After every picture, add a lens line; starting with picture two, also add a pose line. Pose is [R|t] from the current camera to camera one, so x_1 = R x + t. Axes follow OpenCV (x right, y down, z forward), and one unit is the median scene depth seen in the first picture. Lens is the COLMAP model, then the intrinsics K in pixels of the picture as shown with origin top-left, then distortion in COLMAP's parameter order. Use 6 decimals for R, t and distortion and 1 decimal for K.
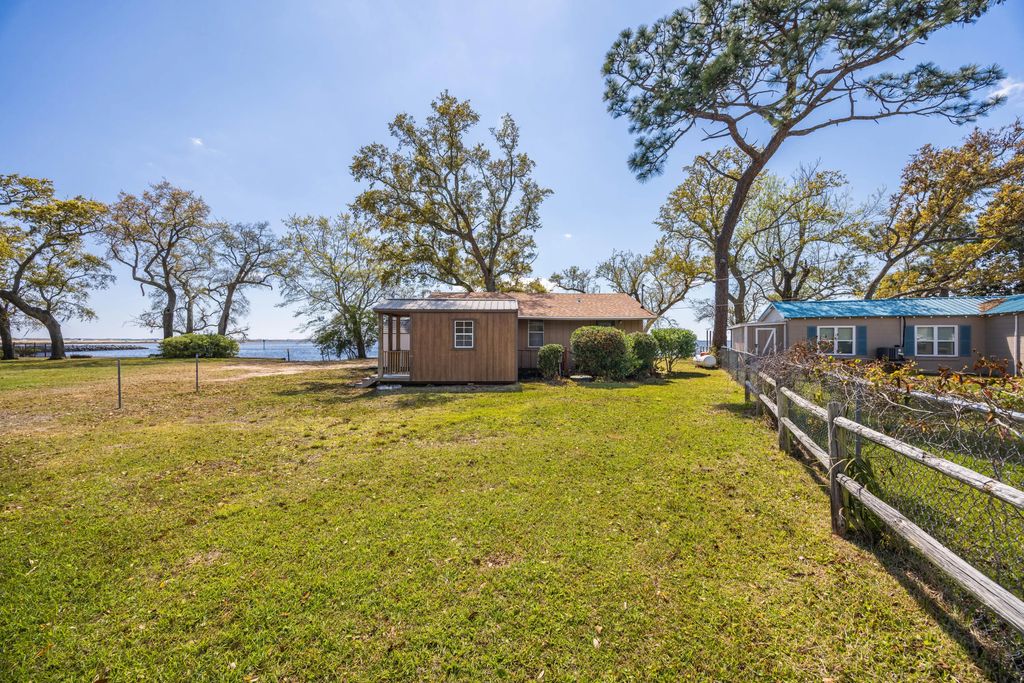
lens RADIAL K [[401.2, 0, 512.0], [0, 401.2, 341.5], [0, 0, 1]] dist [-0.000439, -0.000043]
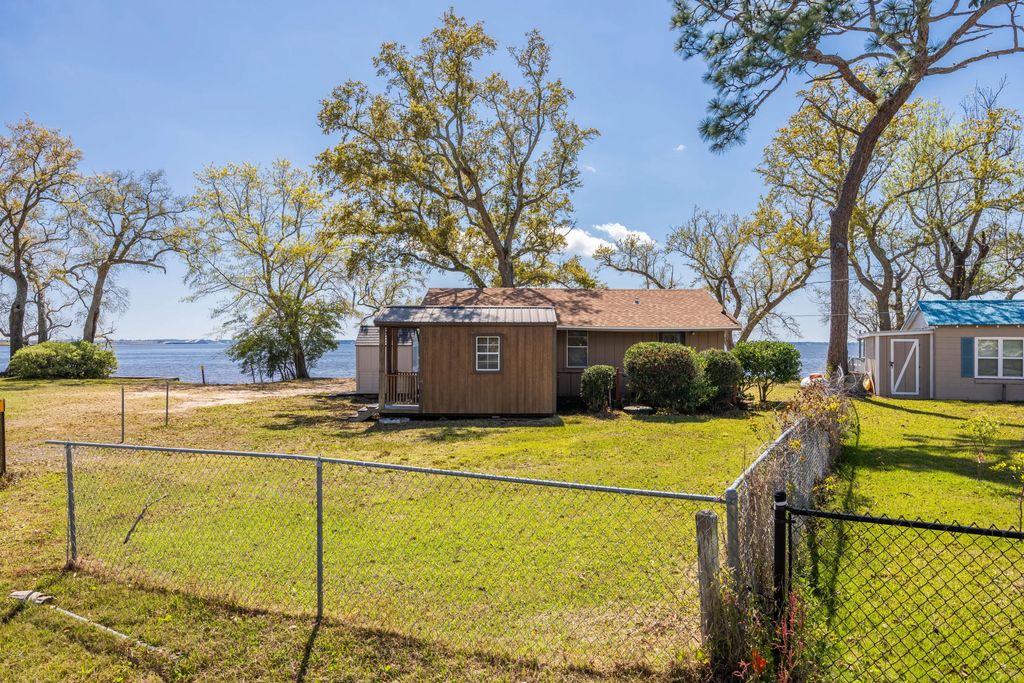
lens RADIAL K [[707.1, 0, 512.0], [0, 707.1, 341.5], [0, 0, 1]] dist [0.000875, -0.000261]
pose [[0.999833, 0.000446, -0.018288, -0.029479], [-0.000556, 0.999982, -0.006024, -0.020932], [0.018285, 0.006033, 0.999815, -0.241151]]
